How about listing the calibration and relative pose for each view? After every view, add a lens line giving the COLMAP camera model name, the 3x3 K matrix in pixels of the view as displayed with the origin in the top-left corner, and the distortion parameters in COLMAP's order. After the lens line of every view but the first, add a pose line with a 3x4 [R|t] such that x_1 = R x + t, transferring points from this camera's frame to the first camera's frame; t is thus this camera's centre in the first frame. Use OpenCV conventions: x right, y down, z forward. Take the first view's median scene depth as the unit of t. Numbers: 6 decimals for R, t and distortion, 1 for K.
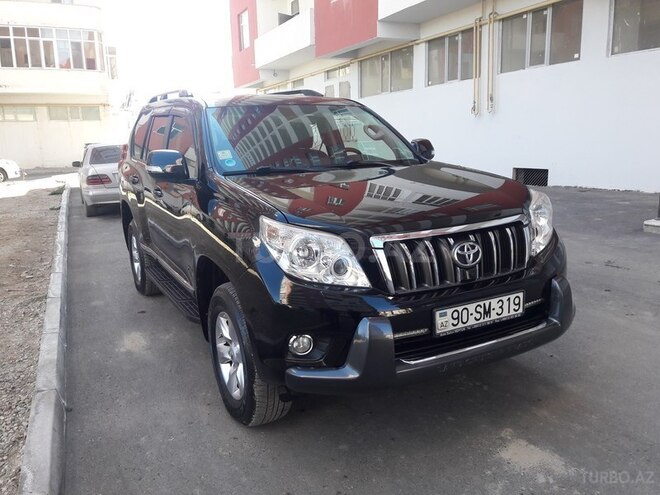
lens RADIAL K [[504.6, 0, 314.1], [0, 504.6, 260.9], [0, 0, 1]] dist [0.010296, -0.036496]
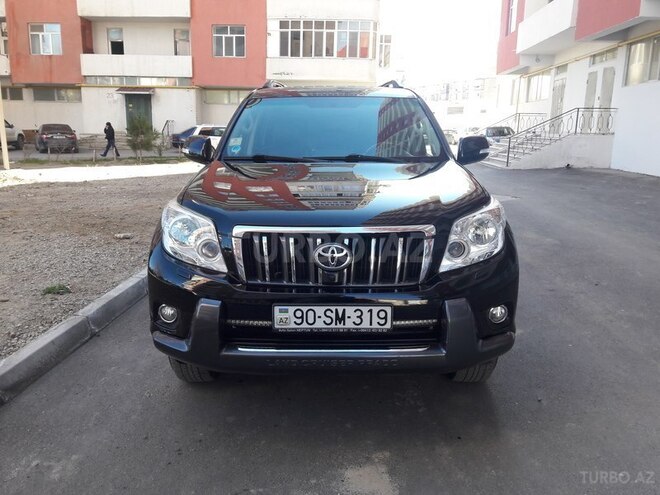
lens RADIAL K [[504.6, 0, 319.7], [0, 504.6, 250.1], [0, 0, 1]] dist [0.010296, -0.036496]
pose [[0.890533, 0.142955, -0.431875, 0.693132], [-0.140926, 0.989333, 0.036886, -0.056531], [0.432541, 0.028014, 0.901179, 0.113833]]
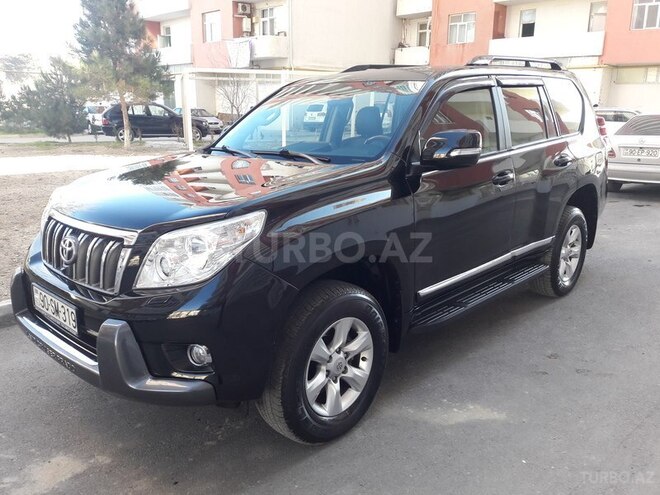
lens RADIAL K [[504.6, 0, 328.6], [0, 504.6, 252.5], [0, 0, 1]] dist [0.010296, -0.036496]
pose [[0.379187, 0.279414, -0.882125, 1.362001], [-0.227981, 0.952142, 0.203592, -0.324193], [0.896795, 0.123908, 0.424741, 1.028538]]
